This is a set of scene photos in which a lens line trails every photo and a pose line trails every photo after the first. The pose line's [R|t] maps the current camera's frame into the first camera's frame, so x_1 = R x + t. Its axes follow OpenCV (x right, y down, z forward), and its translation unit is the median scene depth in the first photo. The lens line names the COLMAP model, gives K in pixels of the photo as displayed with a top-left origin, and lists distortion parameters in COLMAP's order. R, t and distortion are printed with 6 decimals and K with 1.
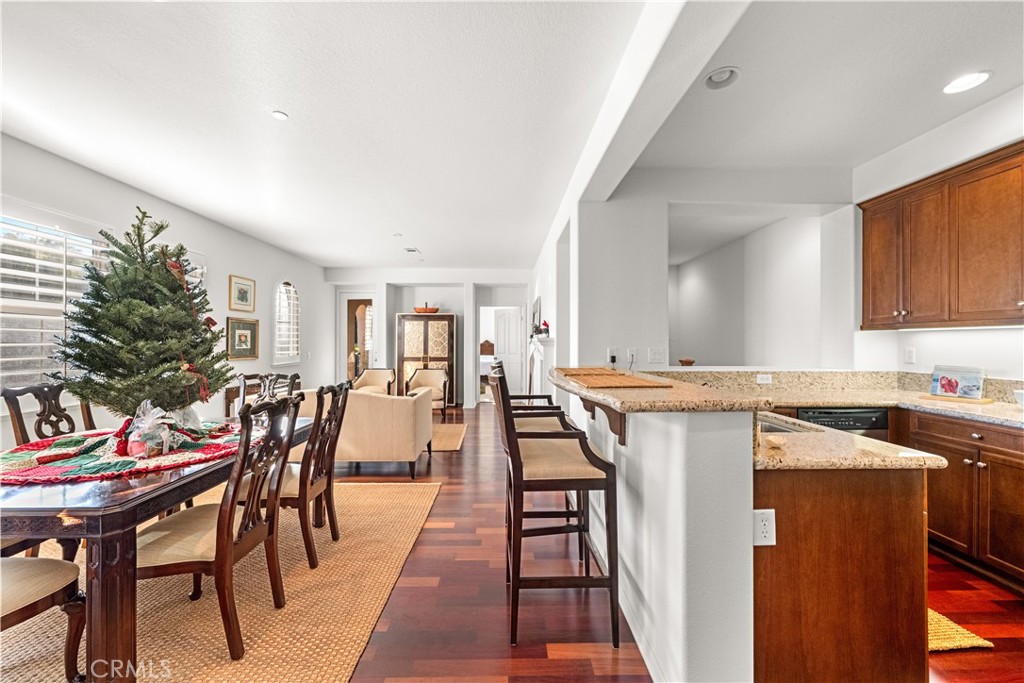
lens RADIAL K [[401.5, 0, 510.1], [0, 401.5, 339.9], [0, 0, 1]] dist [0.000182, -0.000071]
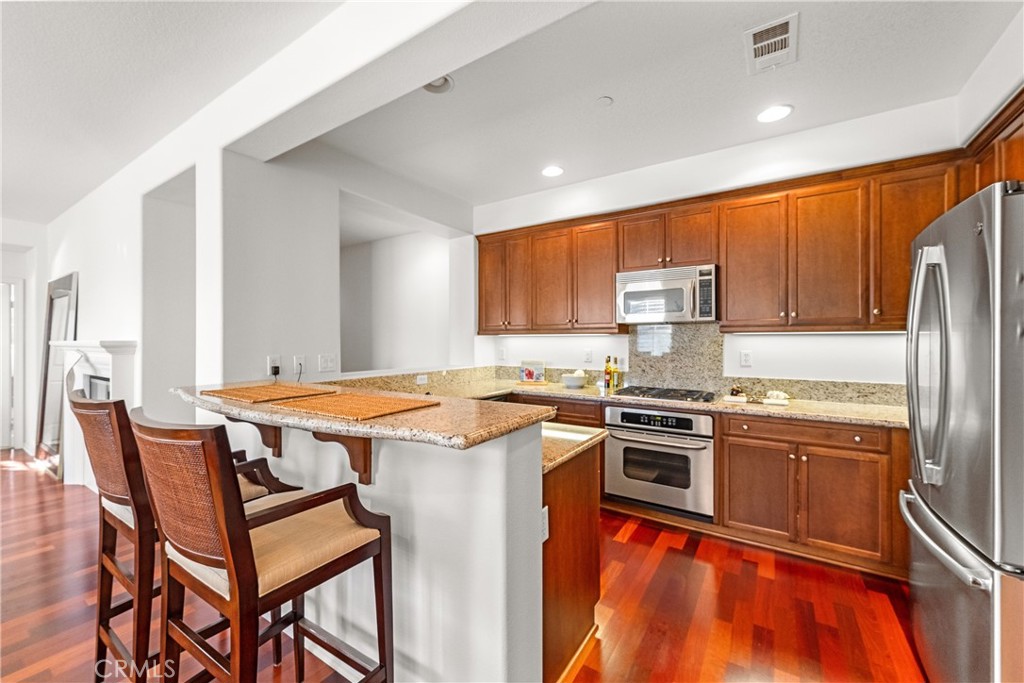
lens RADIAL K [[401.5, 0, 510.1], [0, 401.5, 339.9], [0, 0, 1]] dist [0.000182, -0.000071]
pose [[0.564474, -0.003051, 0.825445, -0.129991], [-0.000821, 0.999991, 0.004257, -0.015044], [-0.825451, -0.003081, 0.564466, 0.201346]]
